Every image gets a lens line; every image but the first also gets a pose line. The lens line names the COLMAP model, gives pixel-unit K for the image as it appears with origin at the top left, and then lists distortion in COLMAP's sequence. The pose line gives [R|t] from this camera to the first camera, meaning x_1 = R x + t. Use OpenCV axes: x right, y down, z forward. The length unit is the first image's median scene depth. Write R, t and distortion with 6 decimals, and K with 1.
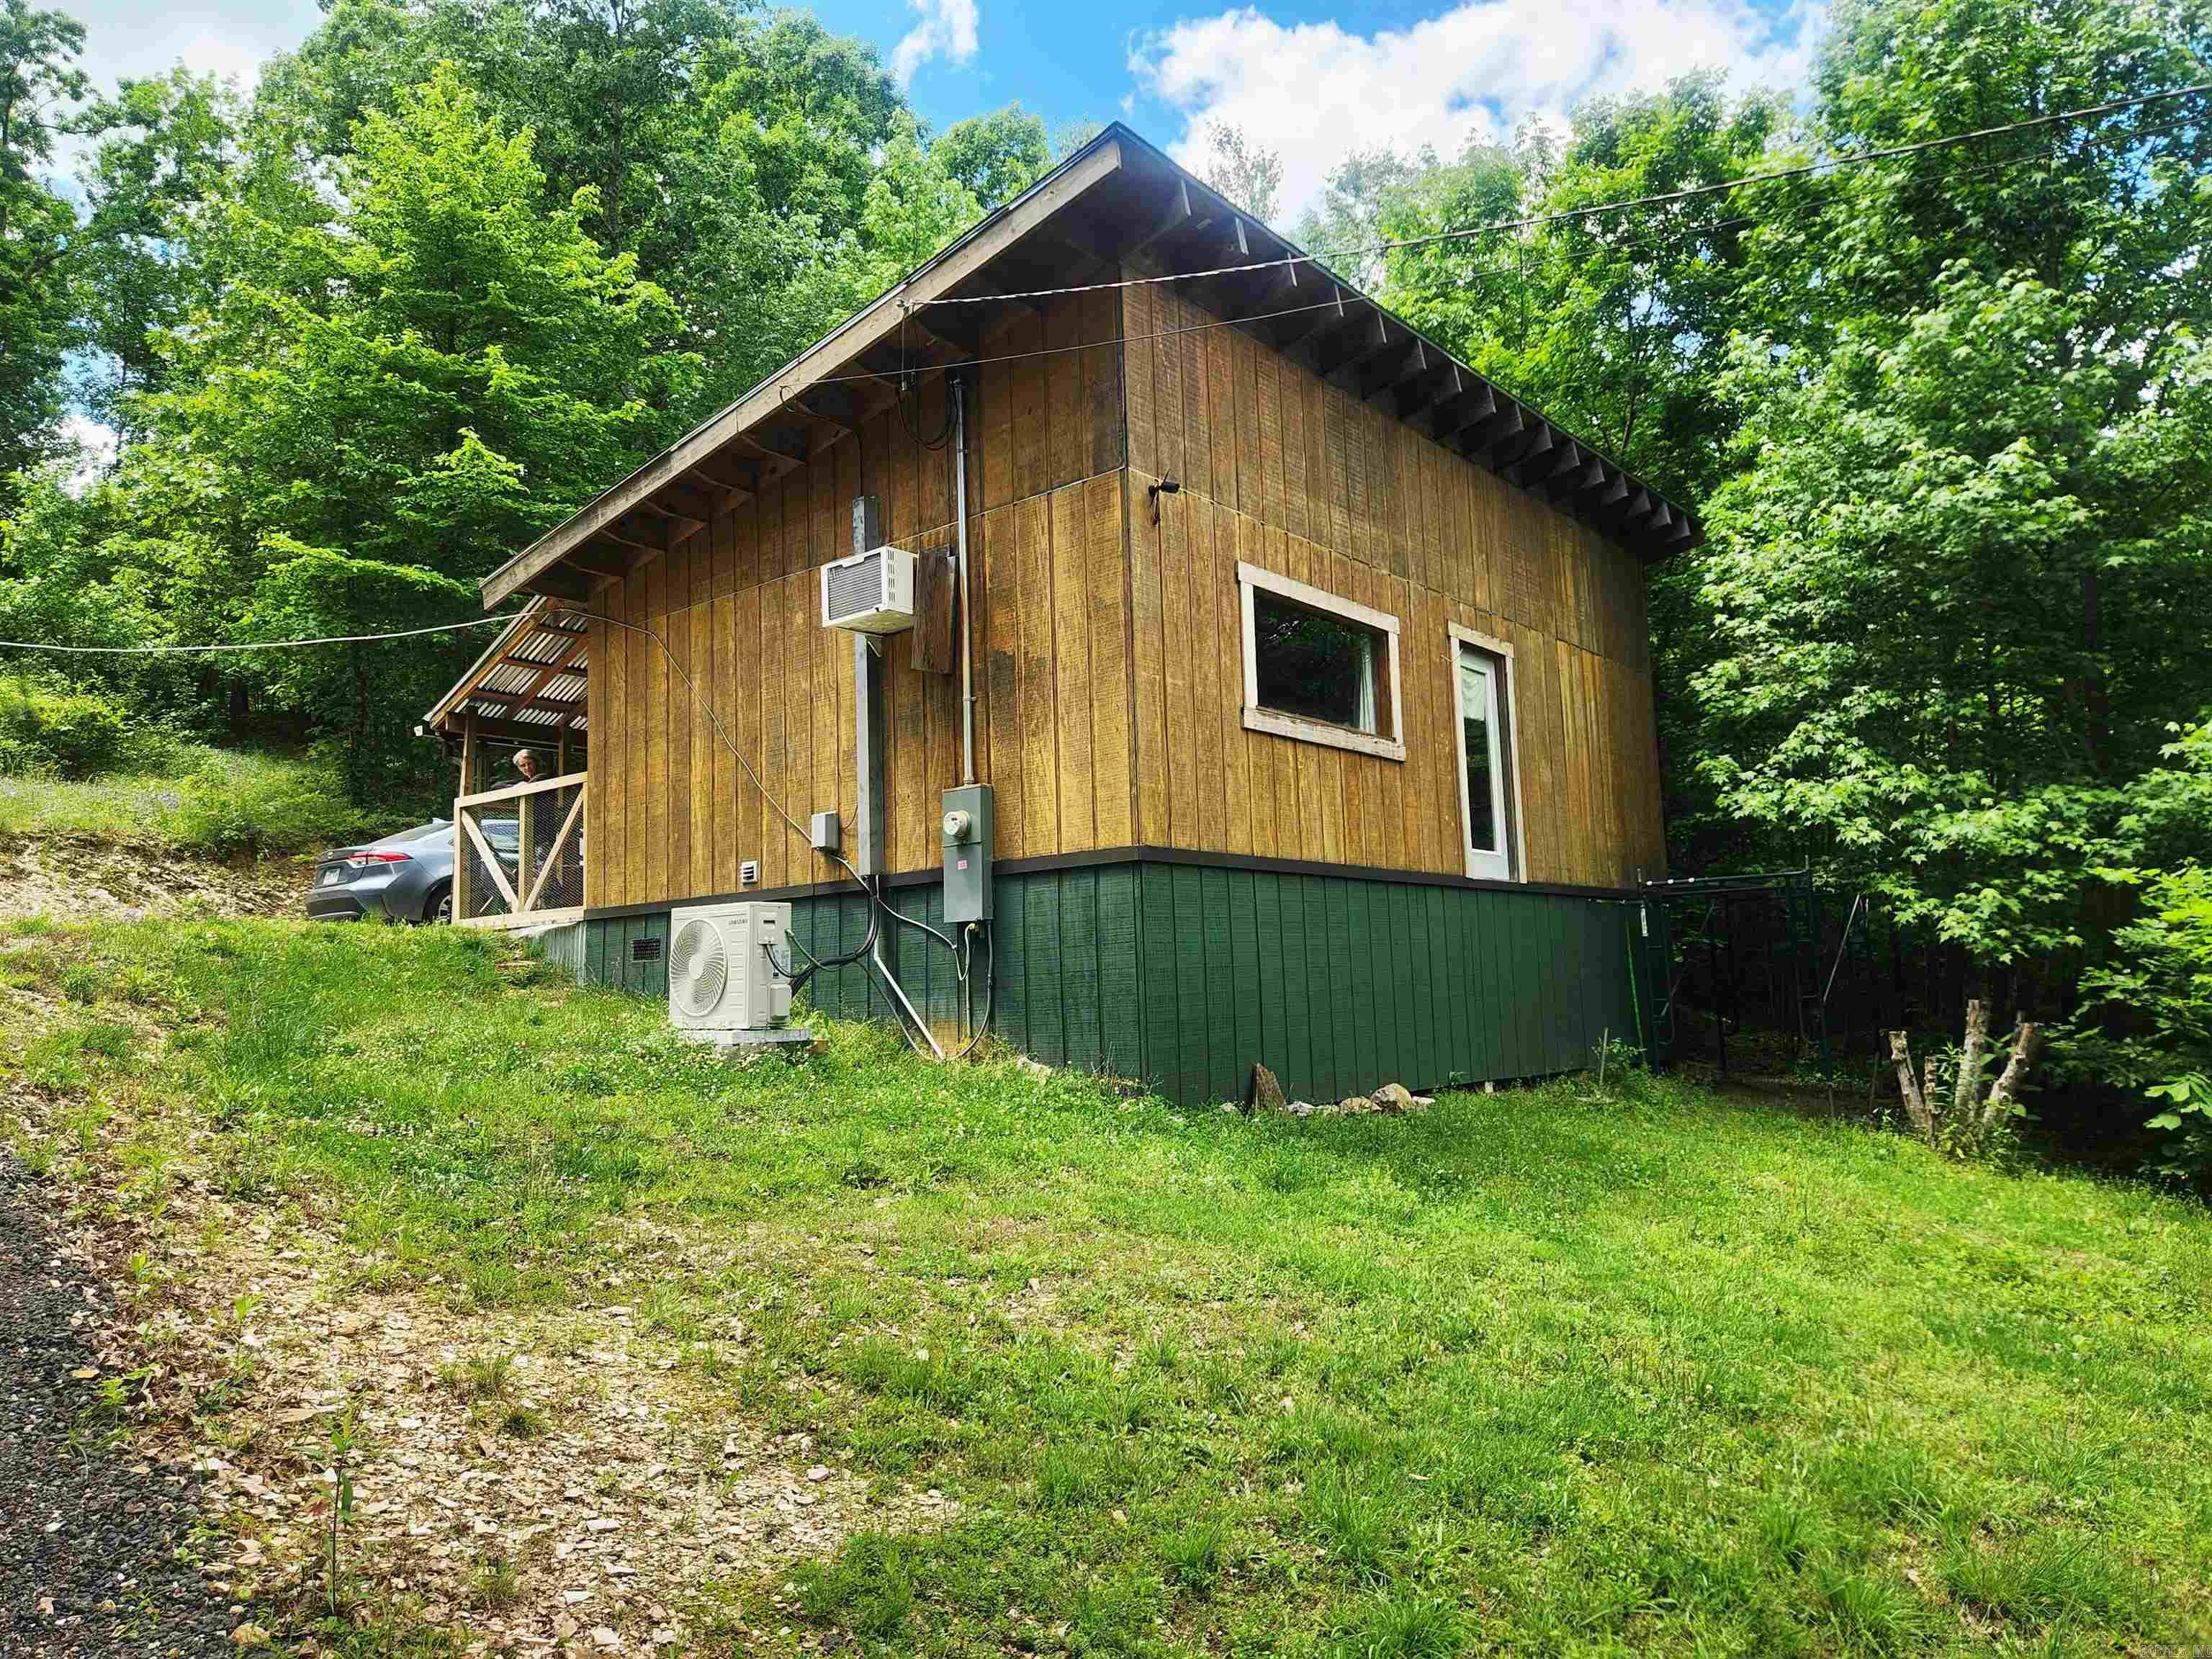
lens RADIAL K [[1457.9, 0, 1098.3], [0, 1457.9, 838.7], [0, 0, 1]] dist [0.027621, -0.007429]
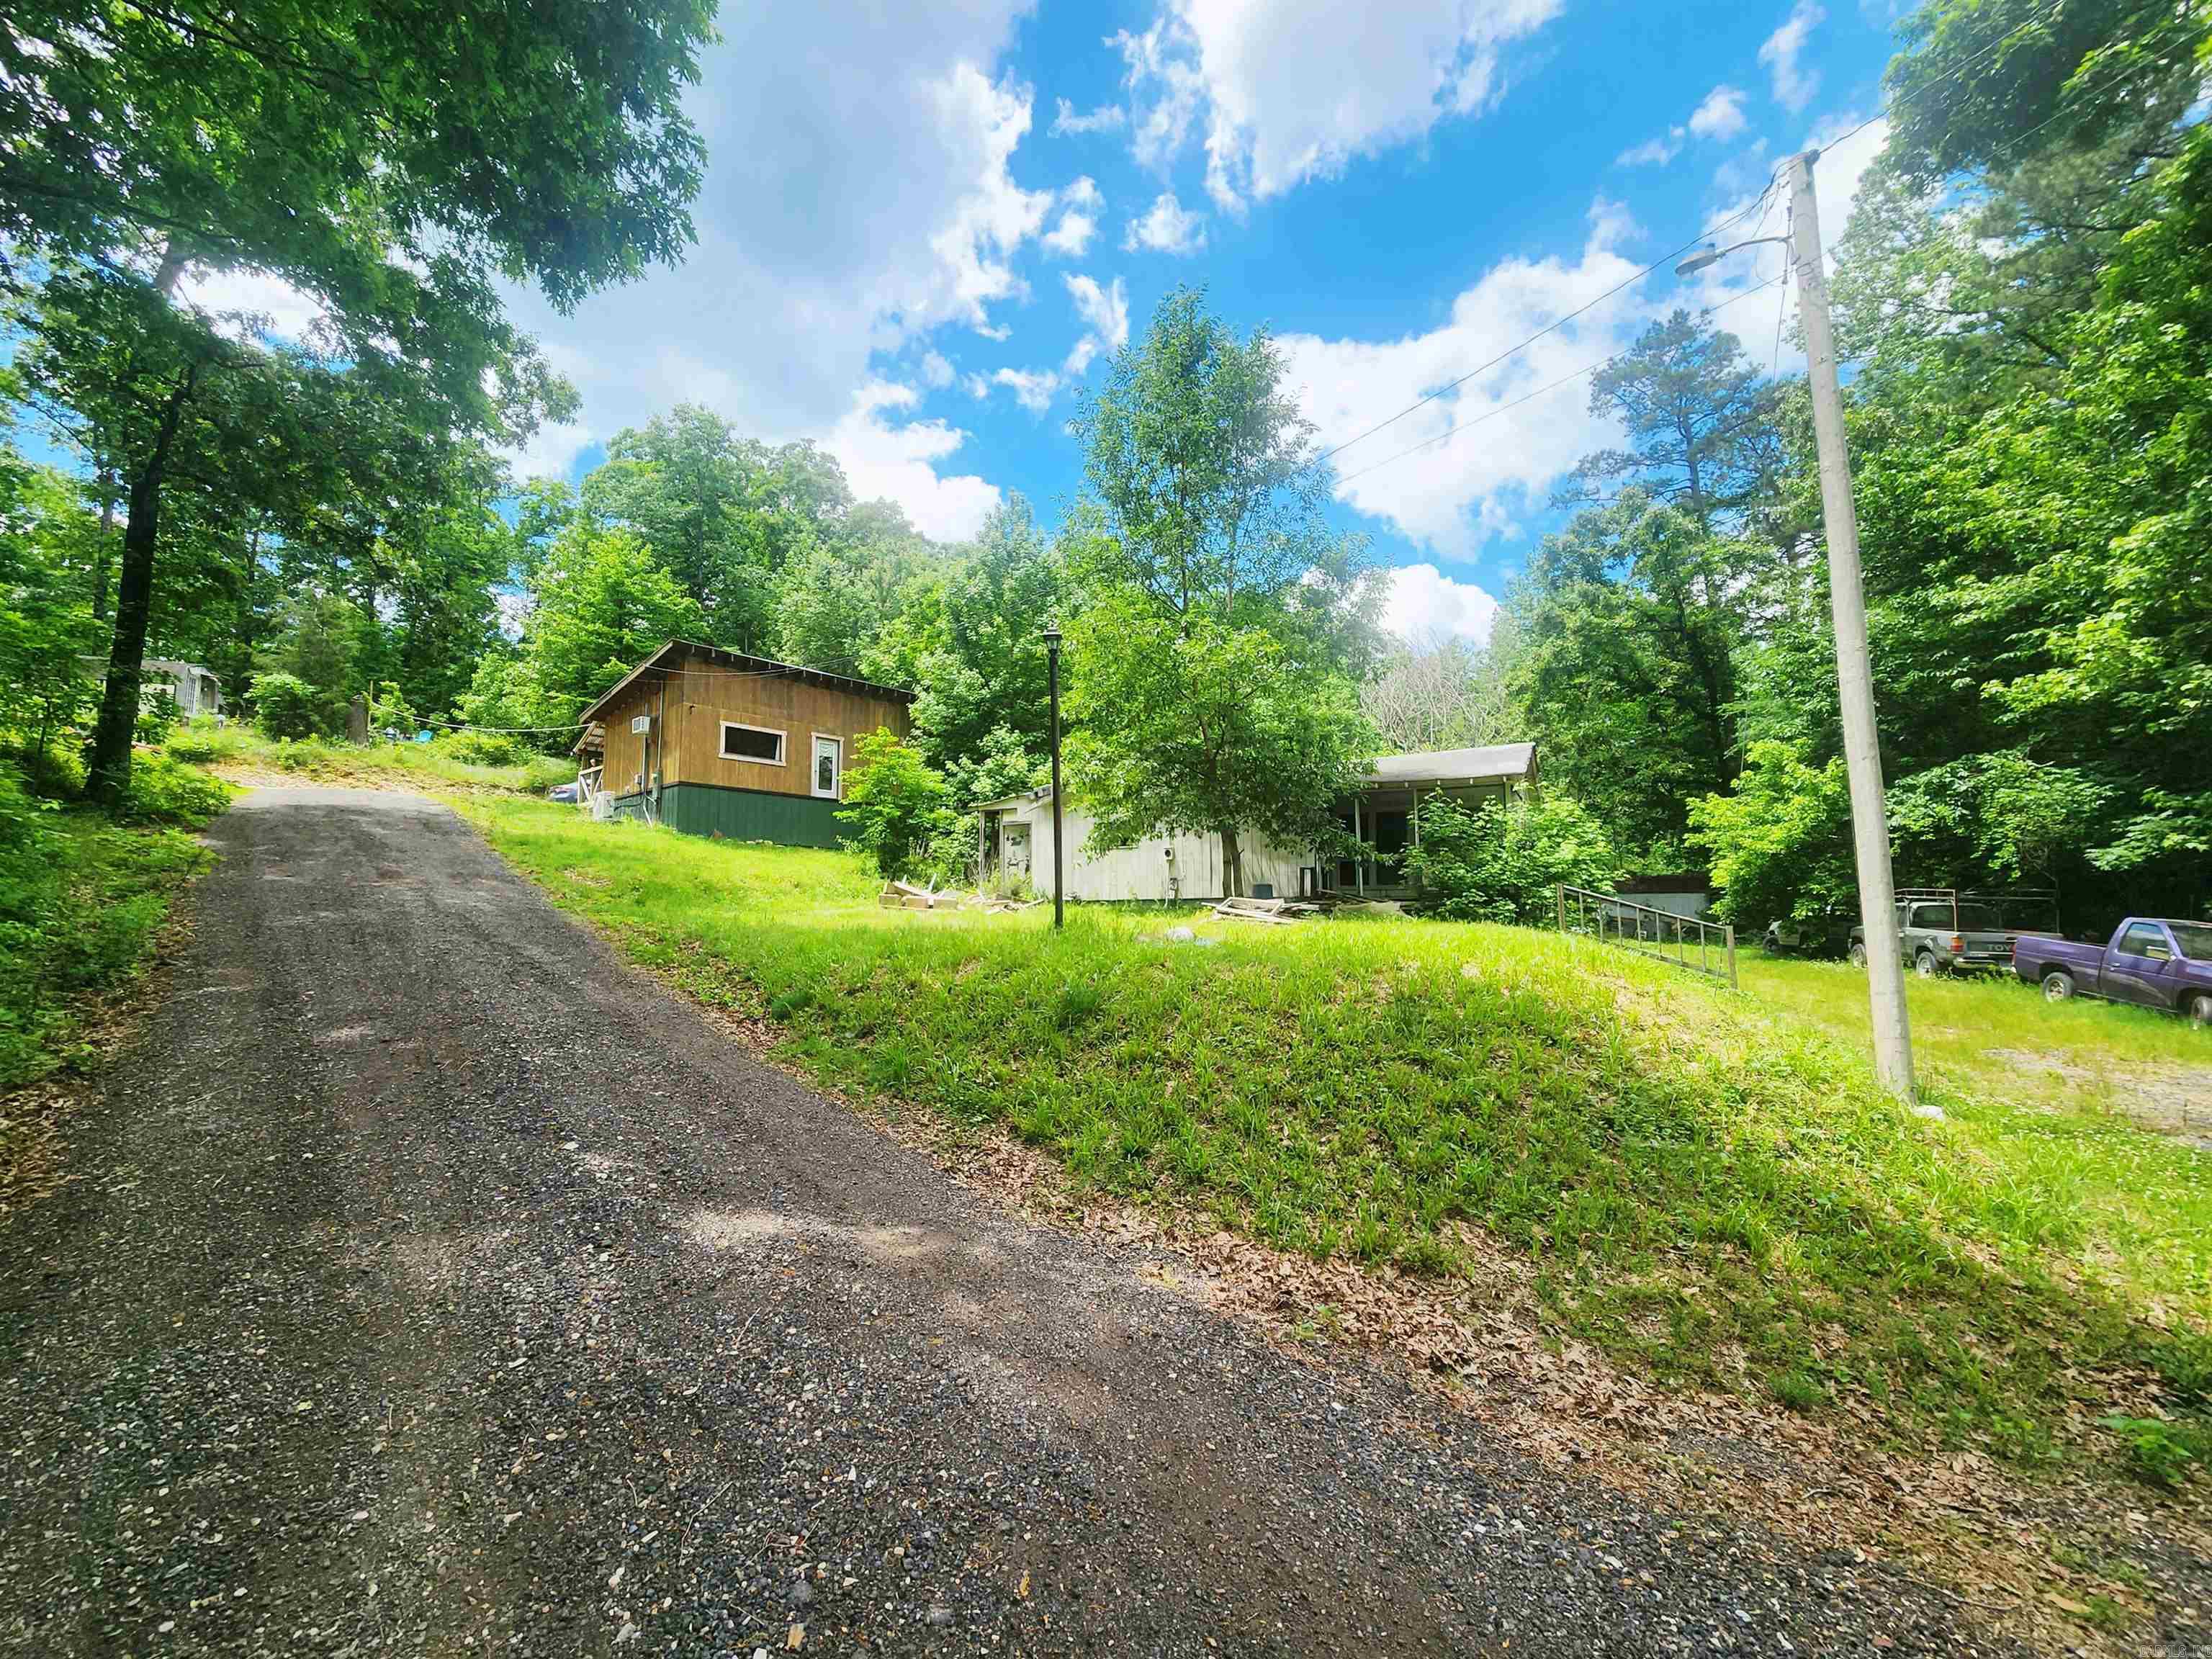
lens RADIAL K [[894.6, 0, 1101.2], [0, 894.6, 844.4], [0, 0, 1]] dist [-0.008086, 0.001620]
pose [[0.999041, 0.024297, -0.036428, 1.064557], [-0.023409, 0.999423, 0.024593, 0.075922], [0.037005, -0.023717, 0.999034, -1.340185]]
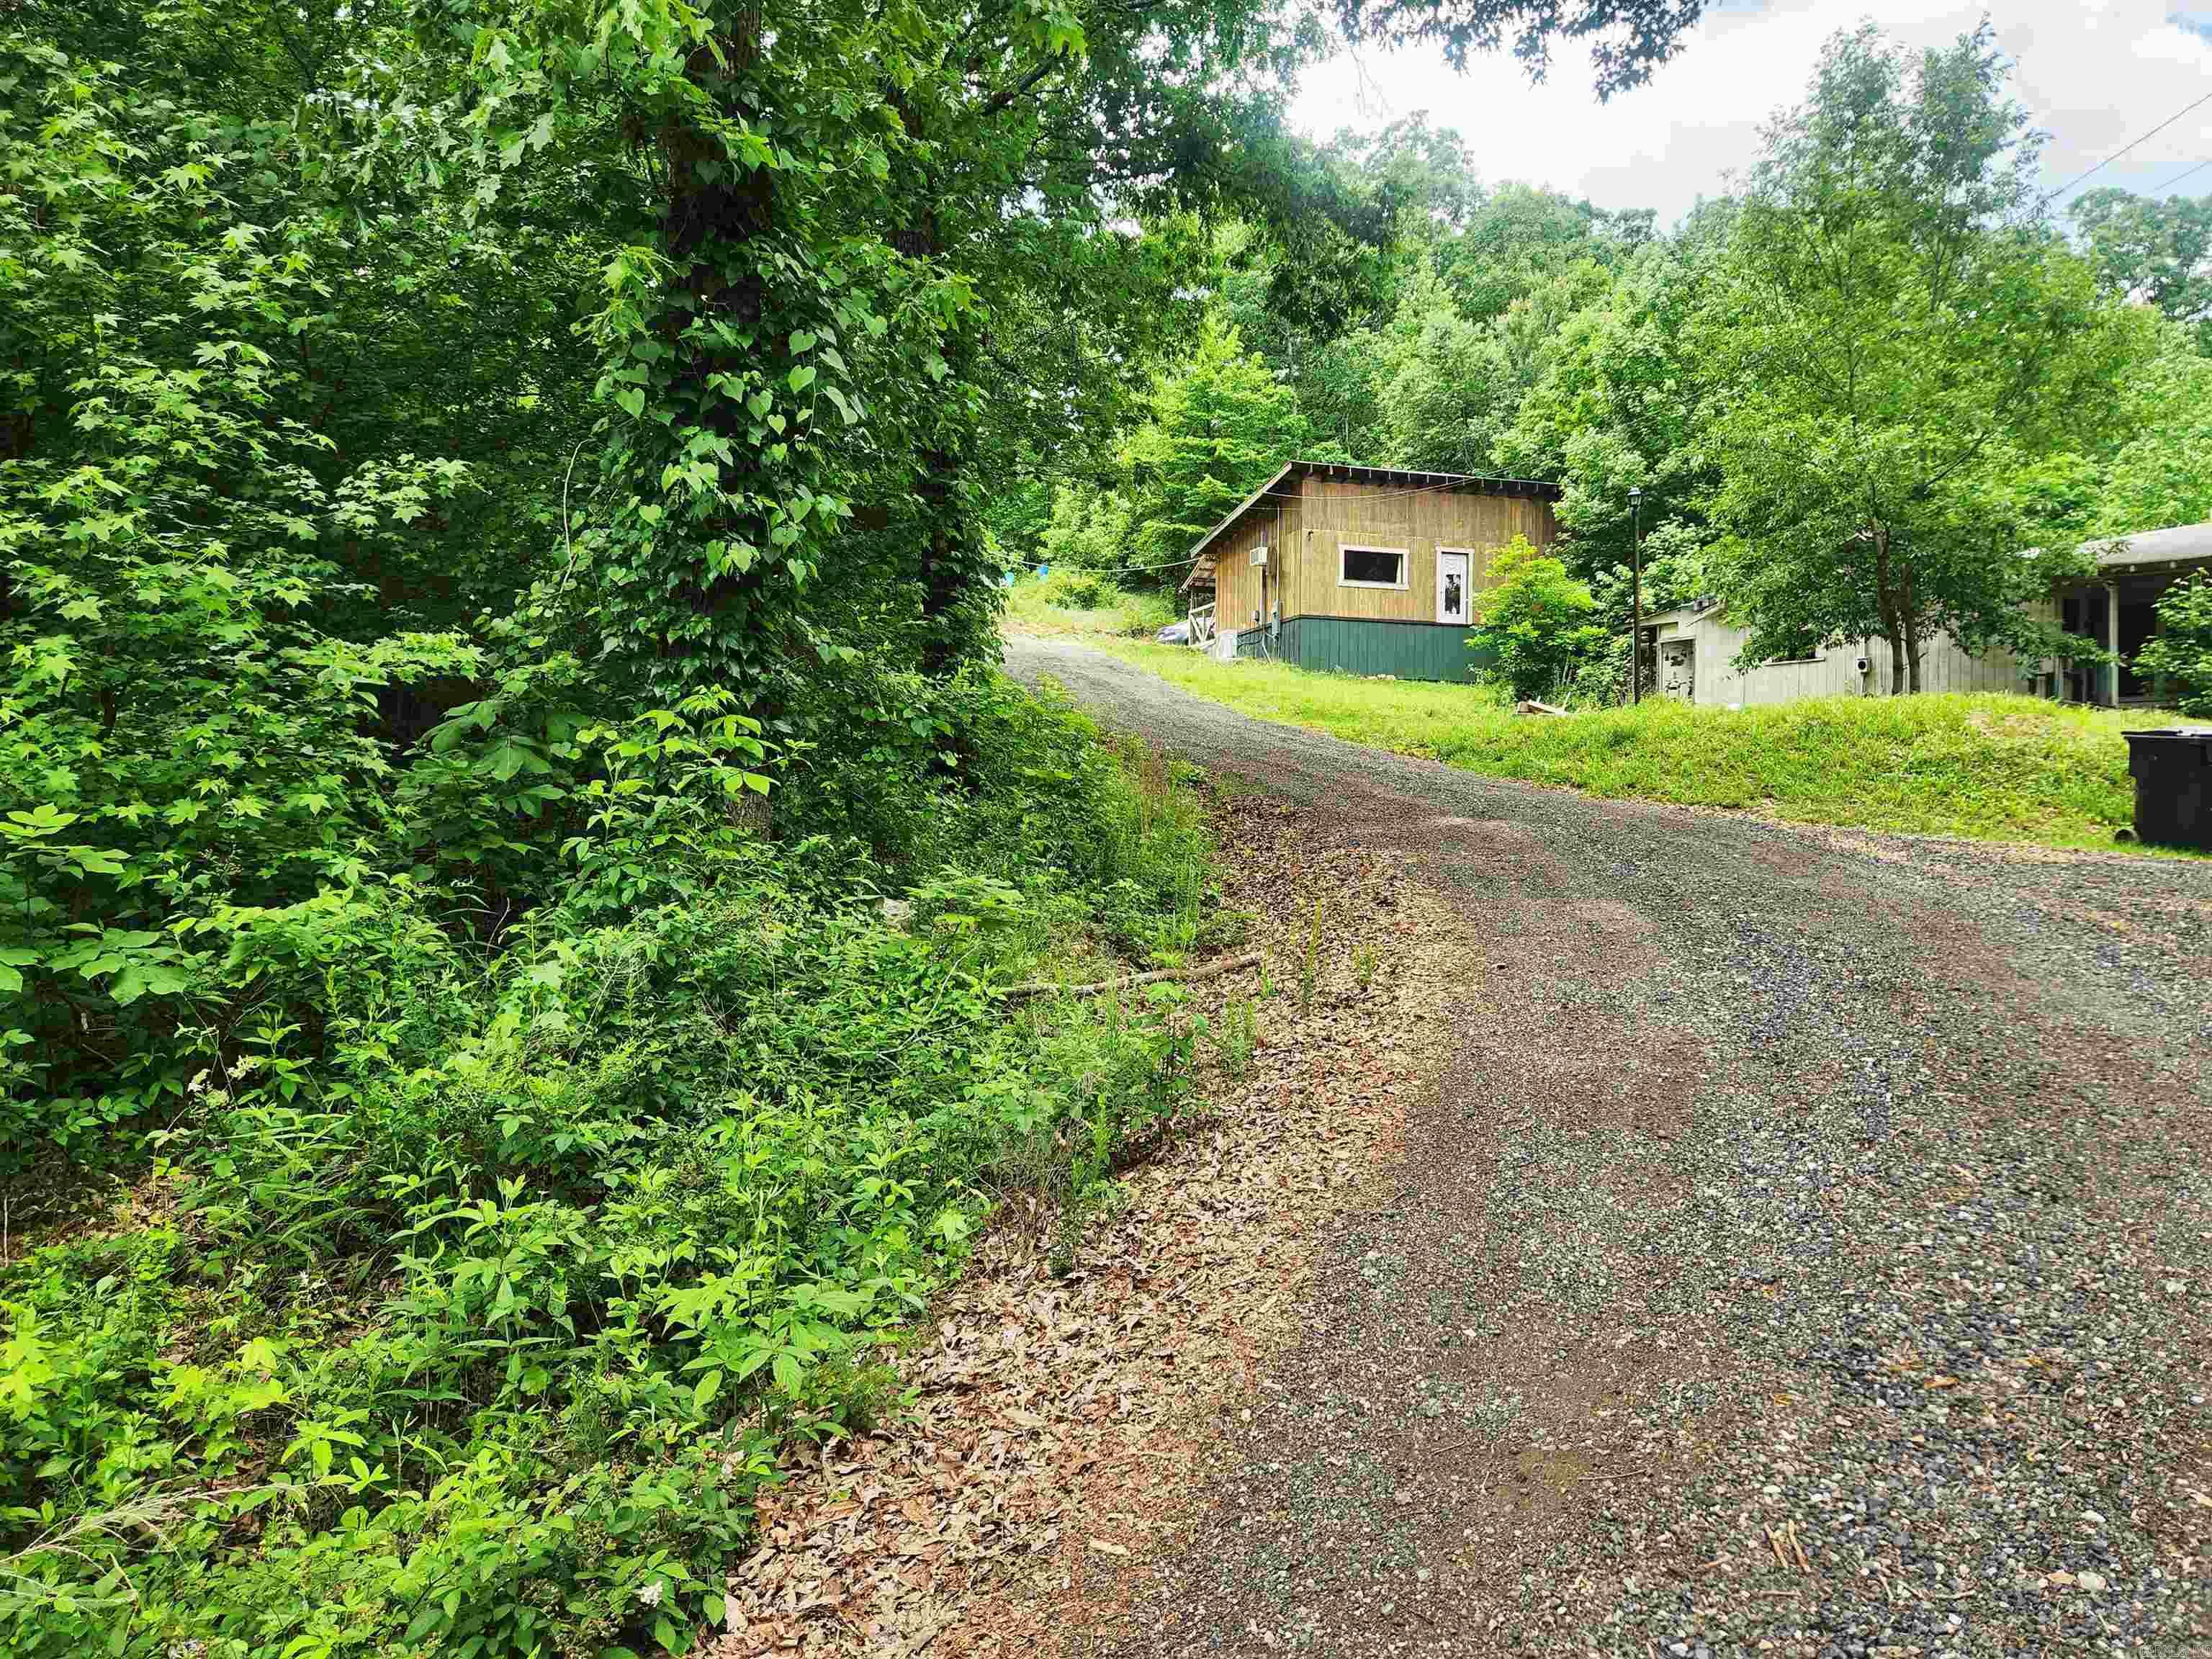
lens RADIAL K [[1457.9, 0, 1085.6], [0, 1457.9, 828.4], [0, 0, 1]] dist [0.027621, -0.007429]
pose [[0.841148, 0.042808, -0.539108, 1.344901], [0.022389, 0.993251, 0.113801, 0.094361], [0.540341, -0.107793, 0.834513, -2.246065]]
